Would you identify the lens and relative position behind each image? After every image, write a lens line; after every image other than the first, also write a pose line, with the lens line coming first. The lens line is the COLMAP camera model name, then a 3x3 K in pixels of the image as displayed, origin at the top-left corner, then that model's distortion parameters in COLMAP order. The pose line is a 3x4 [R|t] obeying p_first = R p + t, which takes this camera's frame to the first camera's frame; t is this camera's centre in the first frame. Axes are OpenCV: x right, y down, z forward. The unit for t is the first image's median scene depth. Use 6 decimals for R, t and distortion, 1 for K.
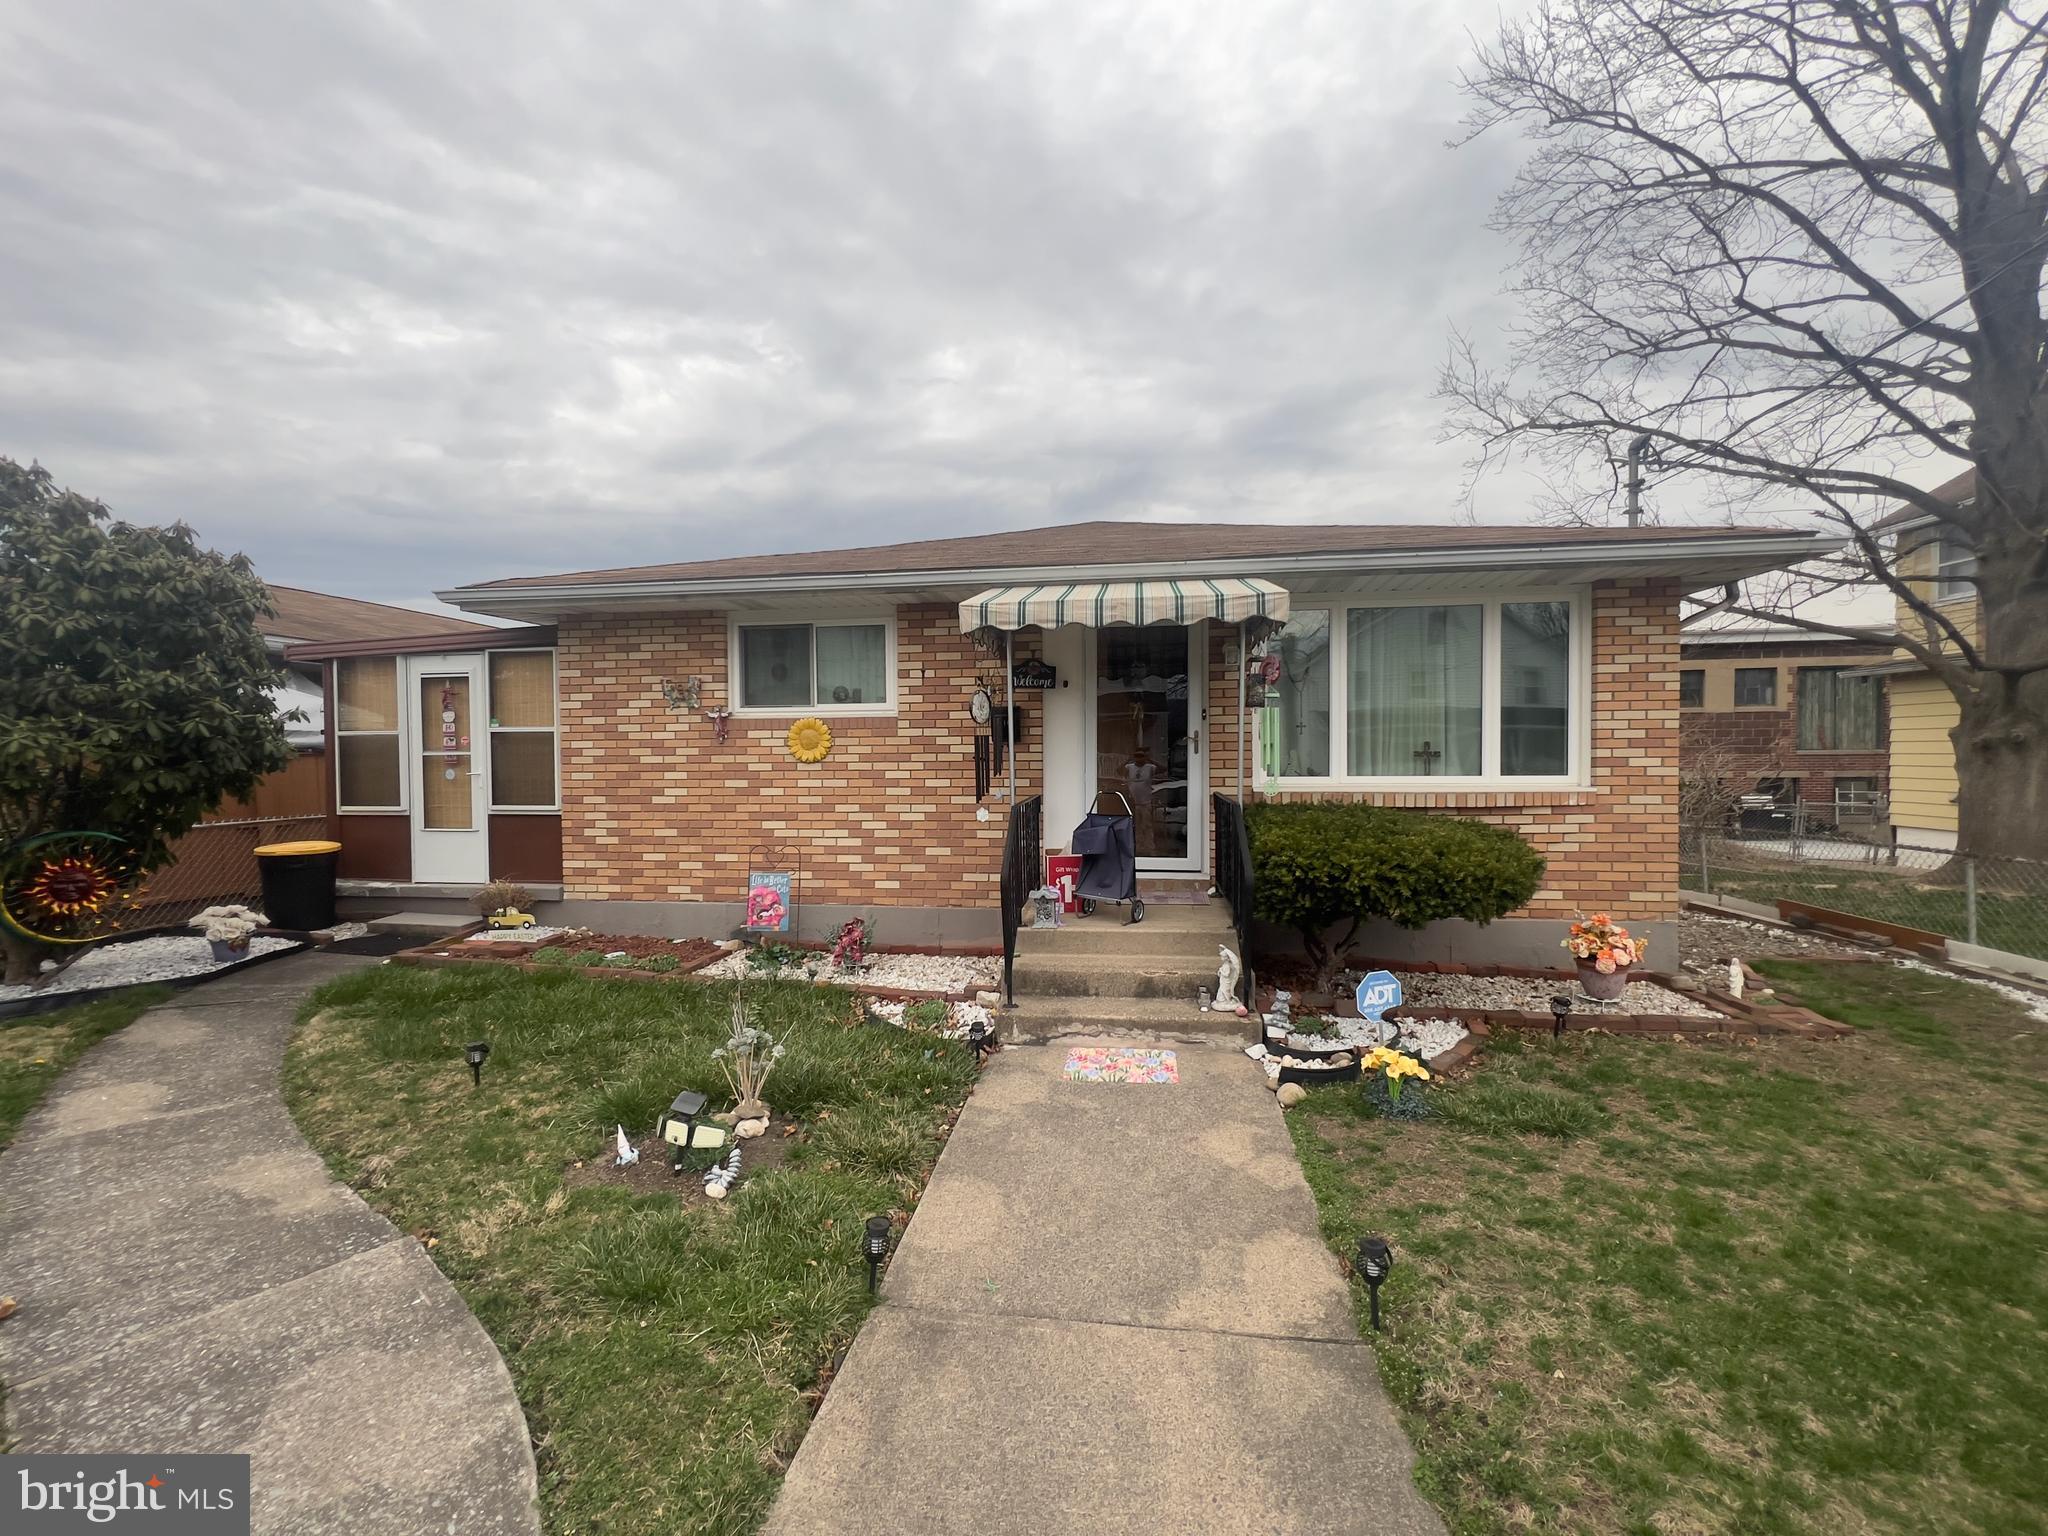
lens RADIAL K [[799.9, 0, 1007.7], [0, 799.9, 763.5], [0, 0, 1]] dist [-0.001819, 0.000255]
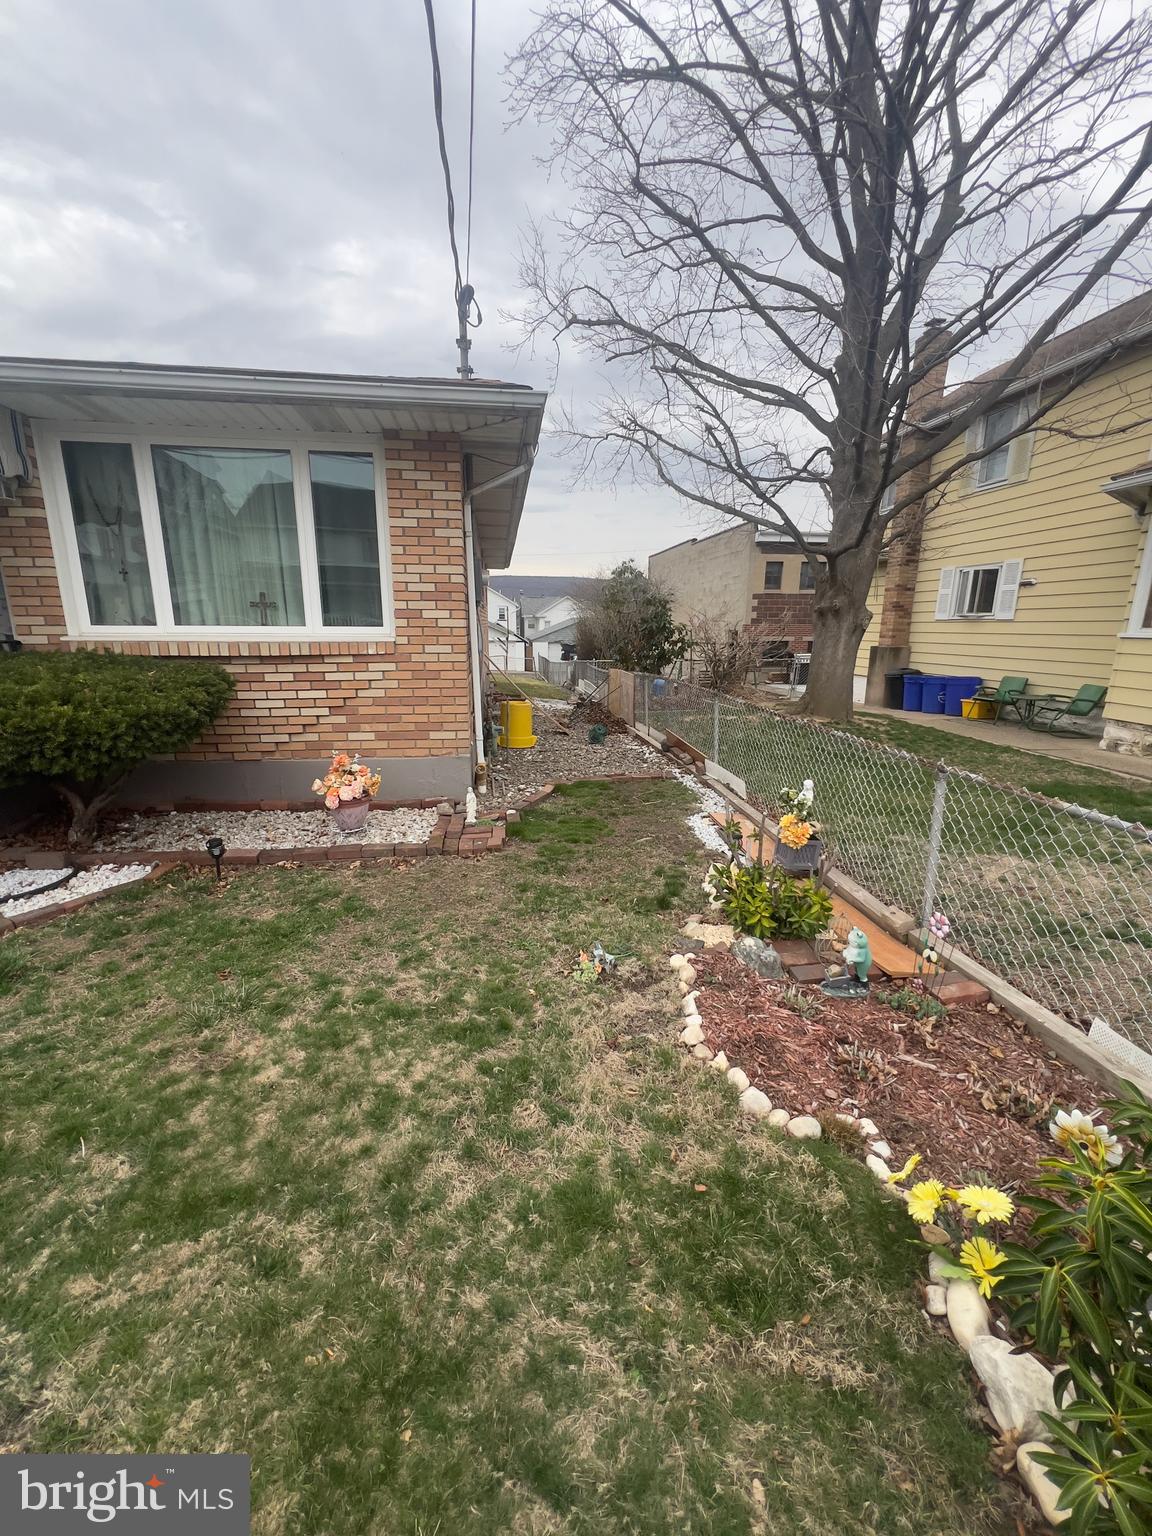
lens RADIAL K [[599.9, 0, 575.0], [0, 599.9, 754.4], [0, 0, 1]] dist [-0.001819, 0.000255]
pose [[0.964546, -0.042284, 0.260506, 0.732406], [-0.011632, 0.979310, 0.202029, 0.017349], [-0.263659, -0.197896, 0.944098, 0.131022]]
